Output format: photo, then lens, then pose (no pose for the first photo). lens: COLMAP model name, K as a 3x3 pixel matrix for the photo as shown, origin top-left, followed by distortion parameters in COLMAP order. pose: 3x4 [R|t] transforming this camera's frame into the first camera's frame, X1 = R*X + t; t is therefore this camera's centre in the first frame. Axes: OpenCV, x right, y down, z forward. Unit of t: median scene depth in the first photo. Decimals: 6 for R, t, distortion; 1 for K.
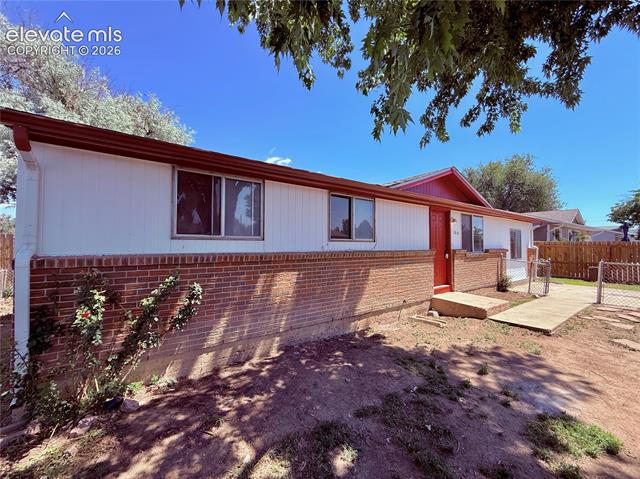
lens RADIAL K [[255.7, 0, 320.0], [0, 255.7, 239.5], [0, 0, 1]] dist [0.000002, 0.000025]
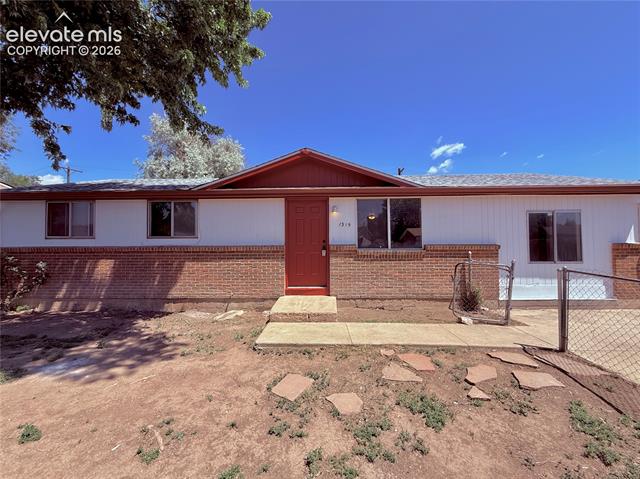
lens RADIAL K [[266.4, 0, 324.5], [0, 266.4, 237.7], [0, 0, 1]] dist [0.000224, 0.000072]
pose [[0.796913, -0.011793, -0.603978, 1.898398], [0.021043, 0.999745, 0.008245, 0.012599], [0.603727, -0.019280, 0.796958, 0.547383]]
